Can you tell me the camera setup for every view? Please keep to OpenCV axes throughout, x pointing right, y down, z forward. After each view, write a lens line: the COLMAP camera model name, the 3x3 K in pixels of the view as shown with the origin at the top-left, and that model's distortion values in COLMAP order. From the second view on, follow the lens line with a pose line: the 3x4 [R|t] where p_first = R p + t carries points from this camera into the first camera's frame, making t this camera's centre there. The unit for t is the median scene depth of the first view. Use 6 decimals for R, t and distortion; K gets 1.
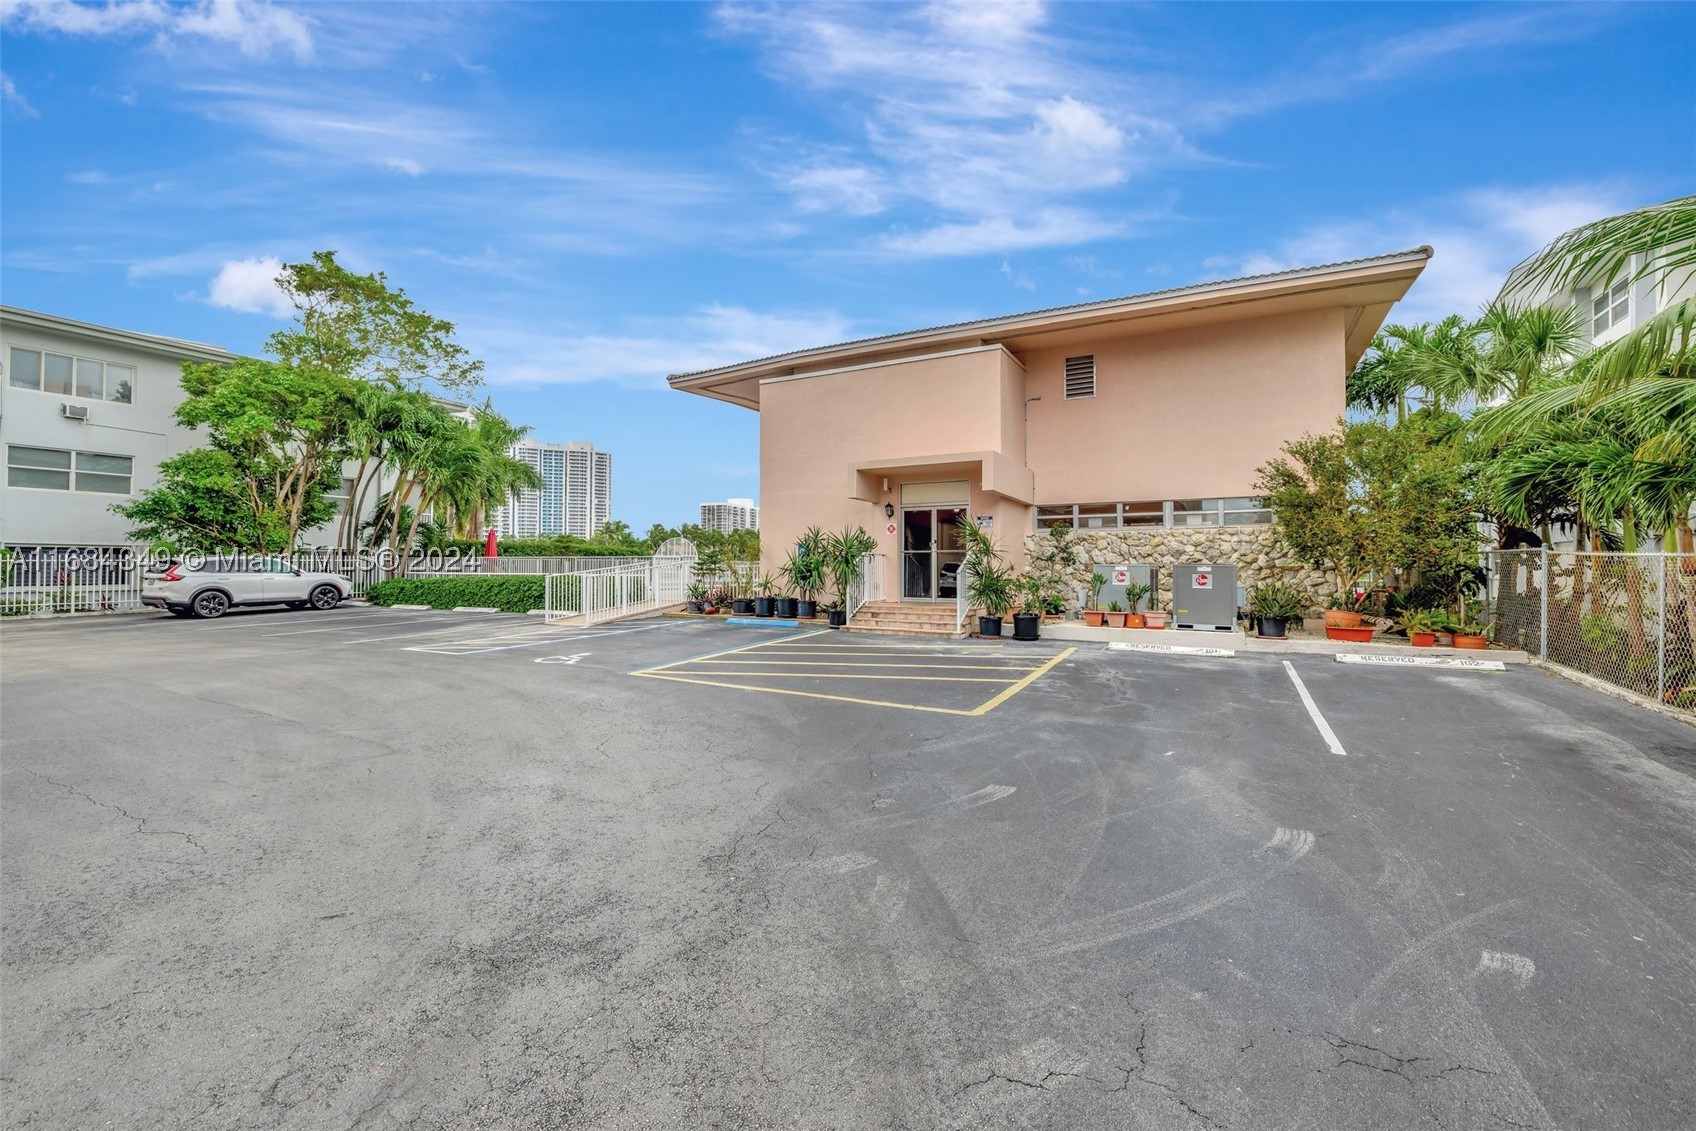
lens RADIAL K [[738.7, 0, 858.1], [0, 738.7, 561.5], [0, 0, 1]] dist [0.003959, 0.000093]
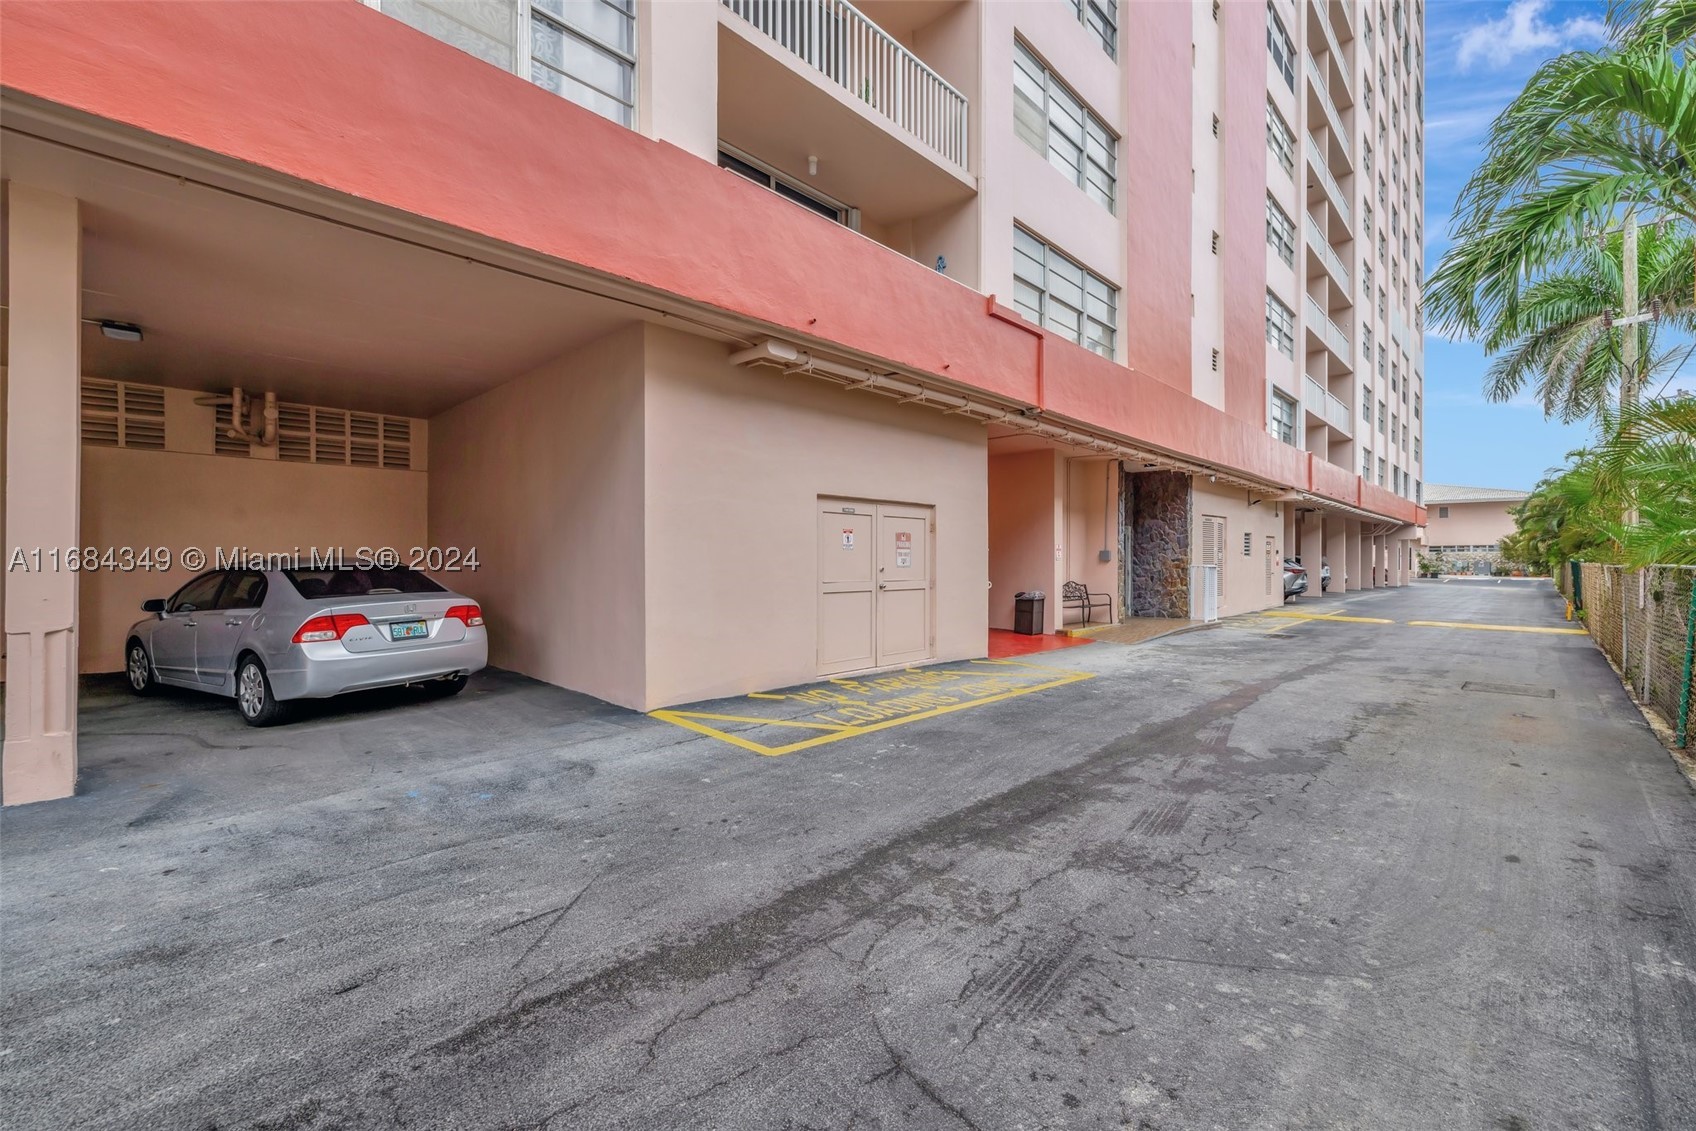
lens RADIAL K [[738.7, 0, 844.7], [0, 738.7, 565.0], [0, 0, 1]] dist [0.003959, 0.000093]
pose [[0.964309, 0.005523, -0.264721, -0.363766], [-0.005805, 0.999983, -0.000281, 0.009017], [0.264715, 0.001807, 0.964325, -0.764784]]
